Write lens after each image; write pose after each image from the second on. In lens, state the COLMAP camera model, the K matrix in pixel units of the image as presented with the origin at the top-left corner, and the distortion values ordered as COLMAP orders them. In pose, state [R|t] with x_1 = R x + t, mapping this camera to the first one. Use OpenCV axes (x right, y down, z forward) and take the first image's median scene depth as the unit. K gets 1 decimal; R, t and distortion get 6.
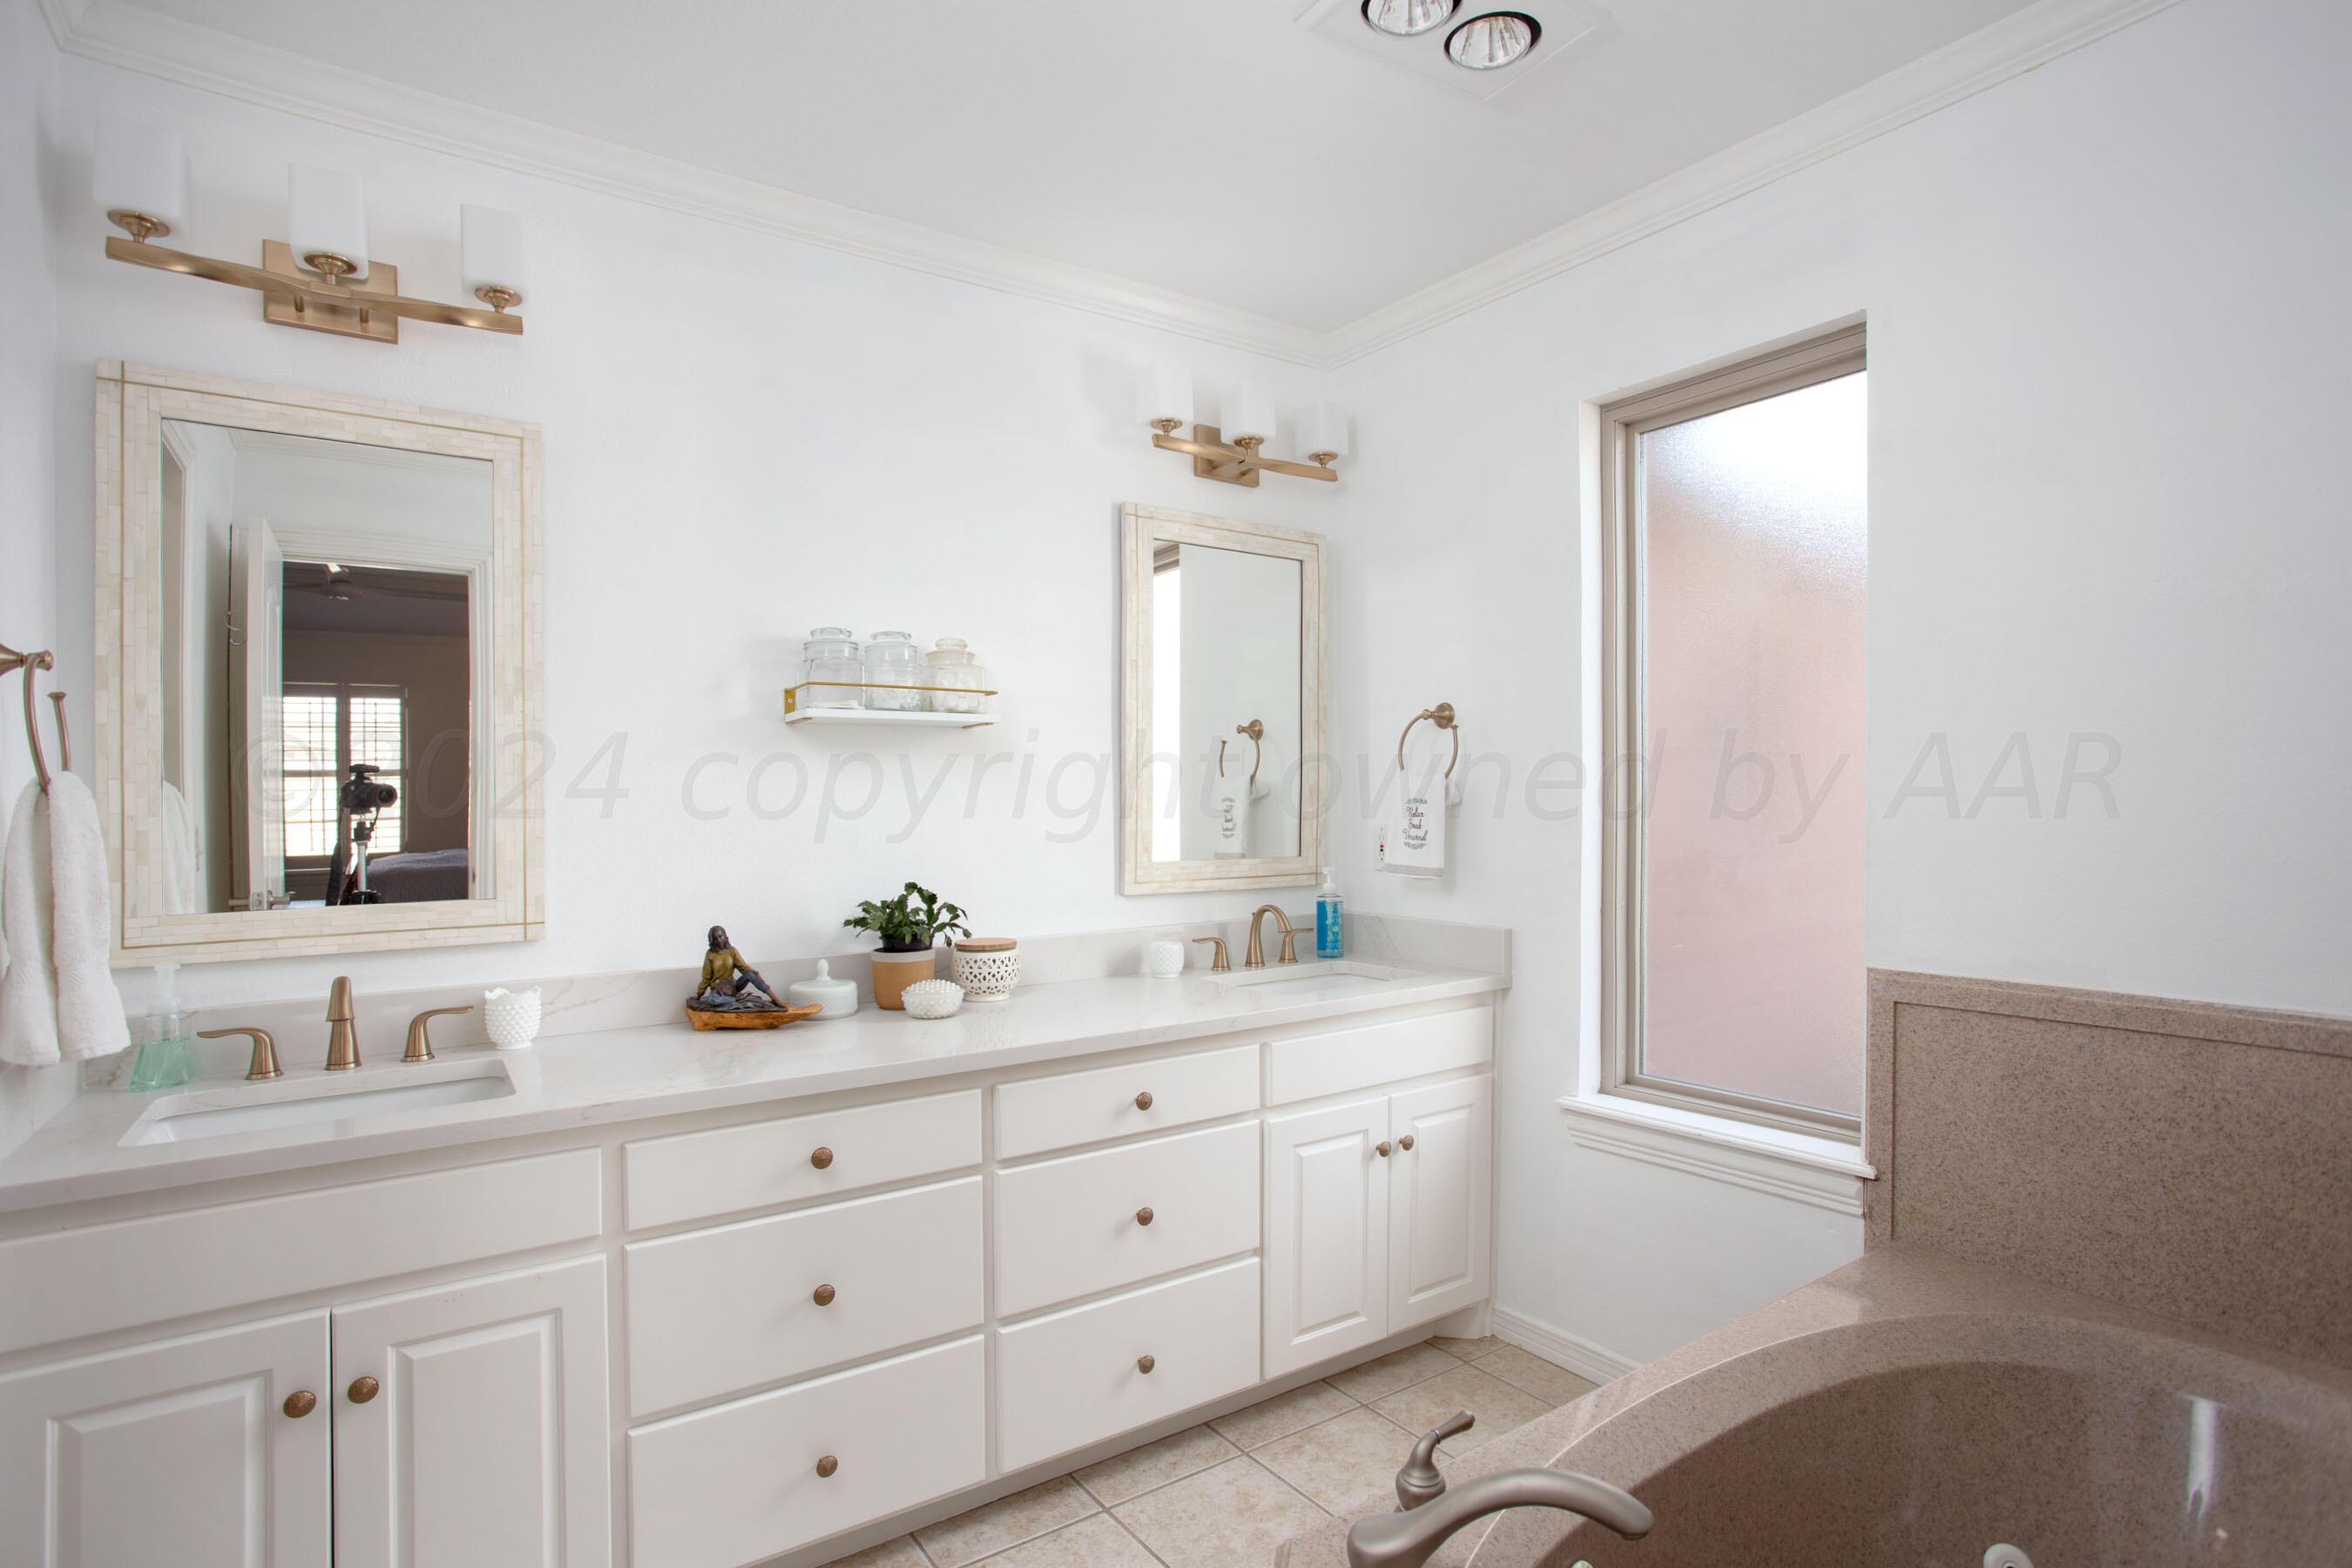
lens RADIAL K [[1157.0, 0, 1173.4], [0, 1157.0, 772.6], [0, 0, 1]] dist [-0.038757, 0.000005]
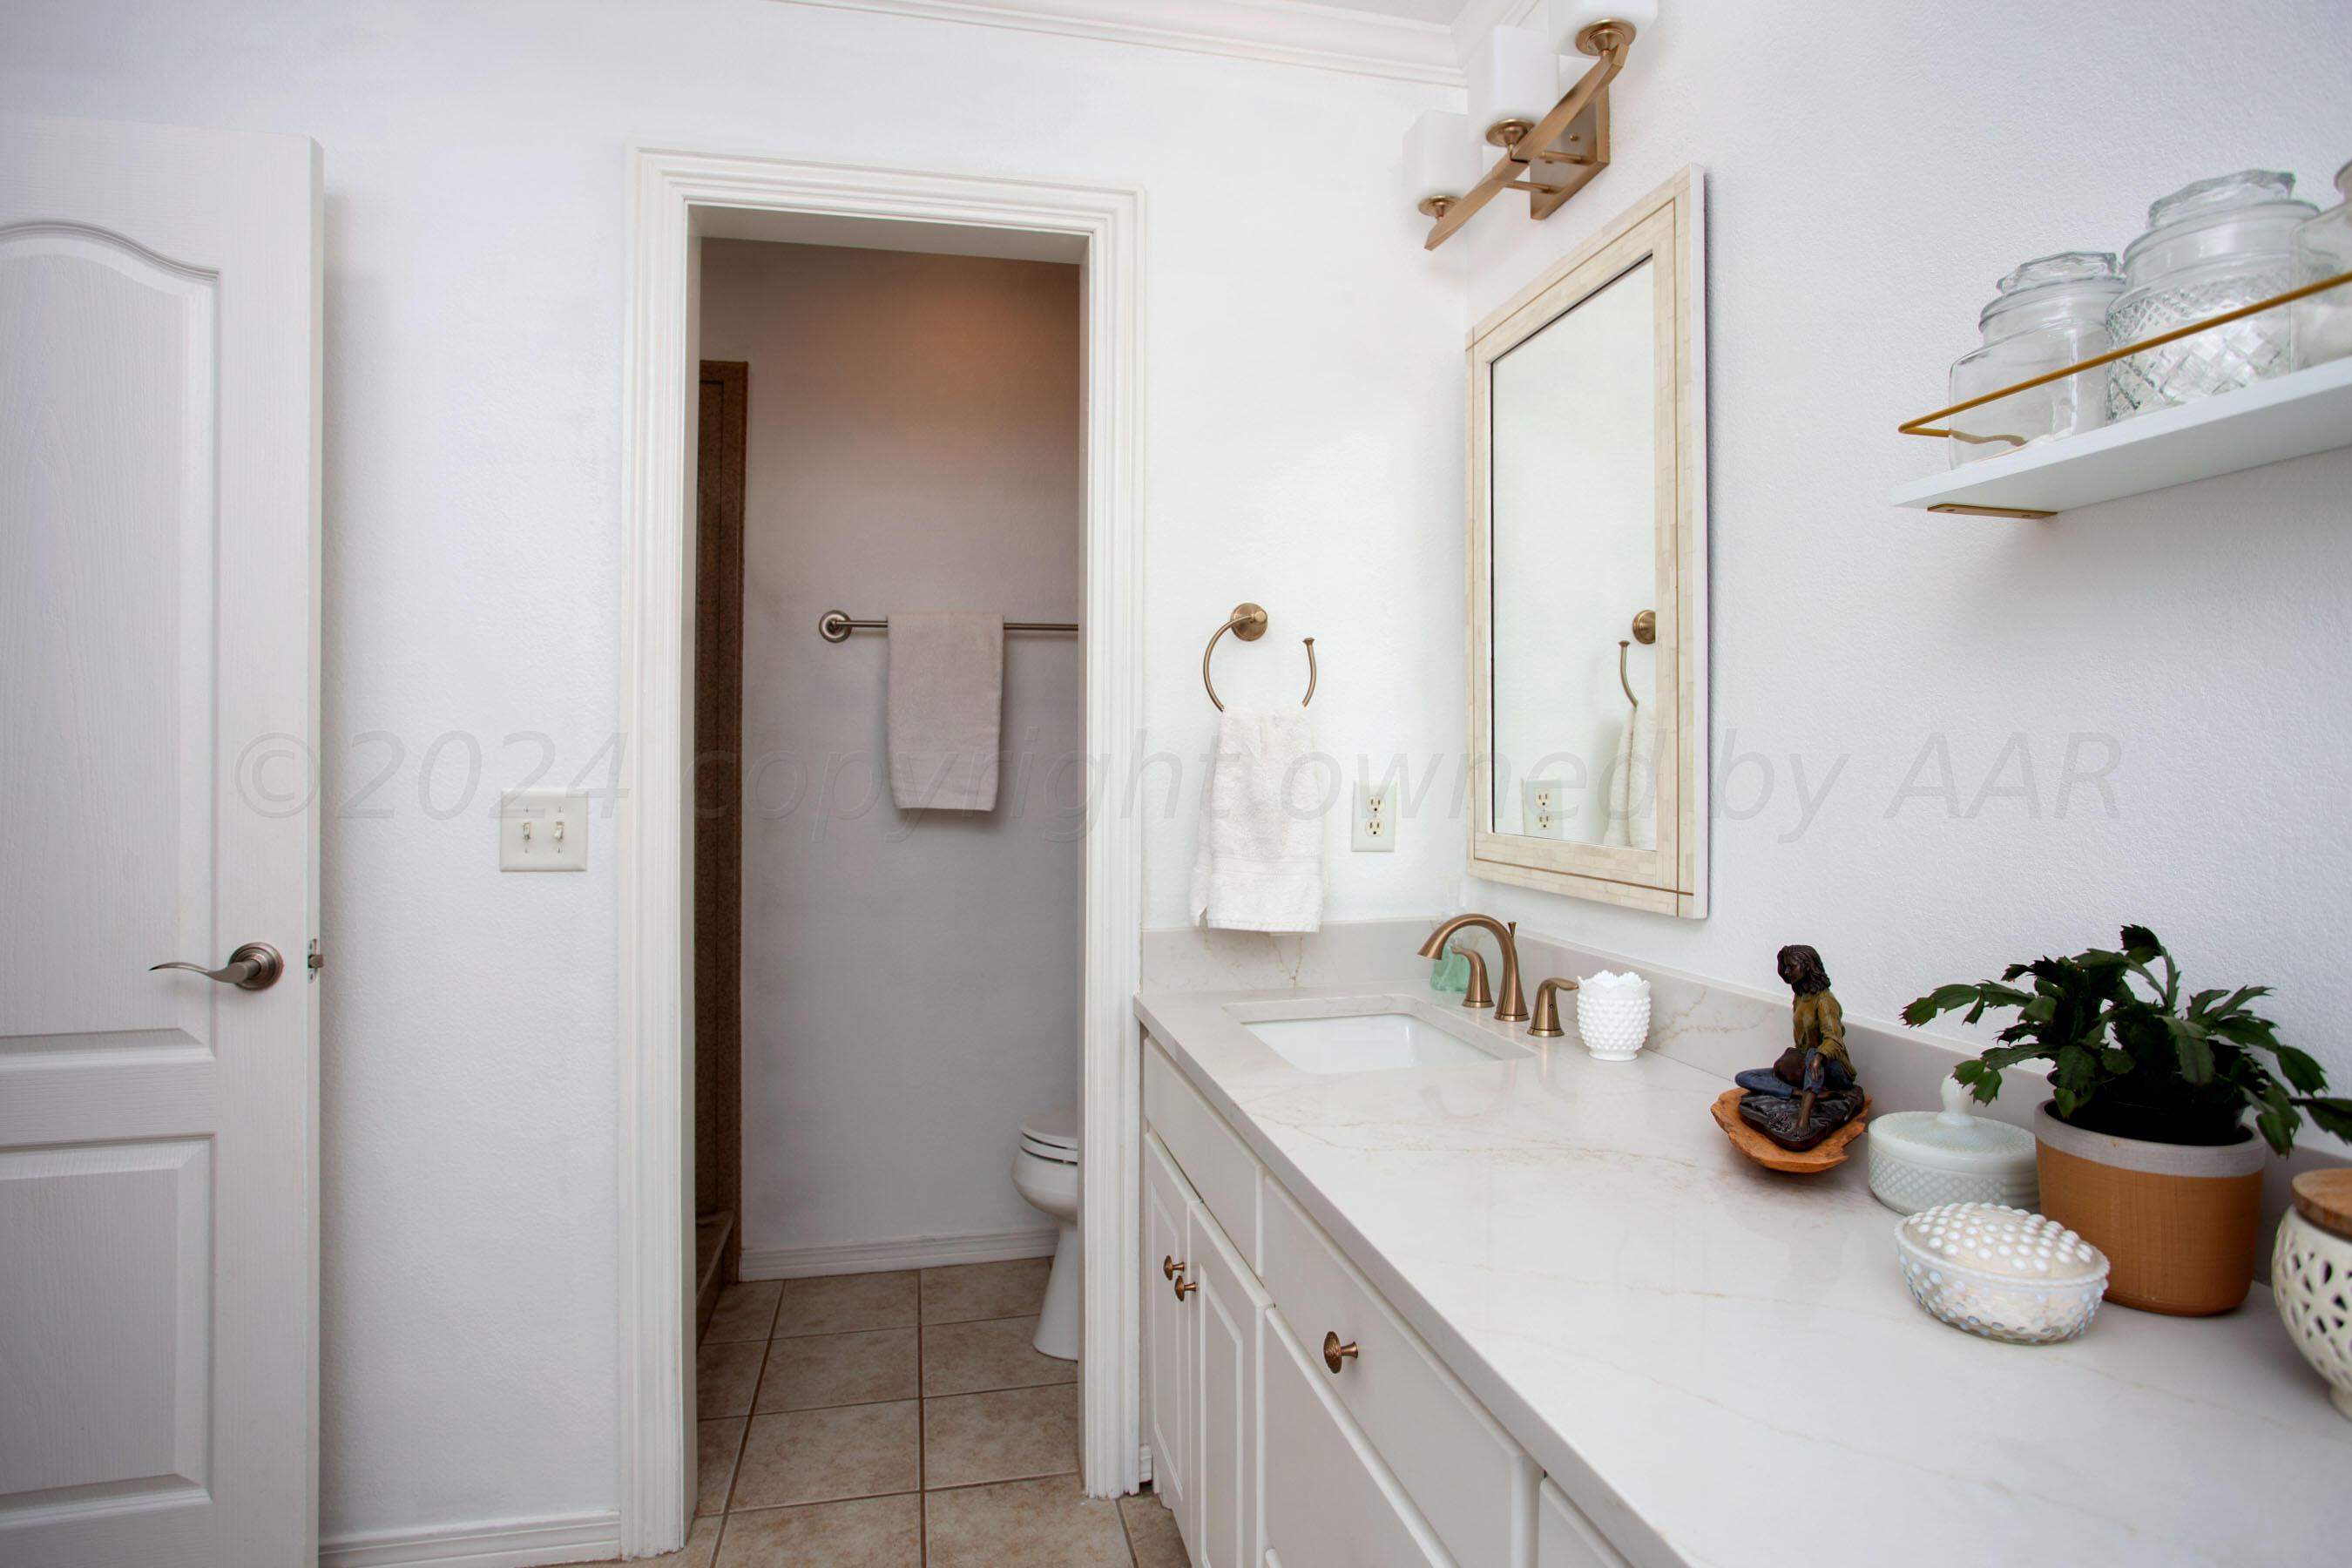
lens RADIAL K [[1157.0, 0, 1173.4], [0, 1157.0, 772.6], [0, 0, 1]] dist [-0.038757, 0.000005]
pose [[-0.406953, -0.005340, -0.913434, 0.191093], [-0.000404, 0.999984, -0.005666, 0.064246], [0.913449, -0.001937, -0.406949, 1.005837]]
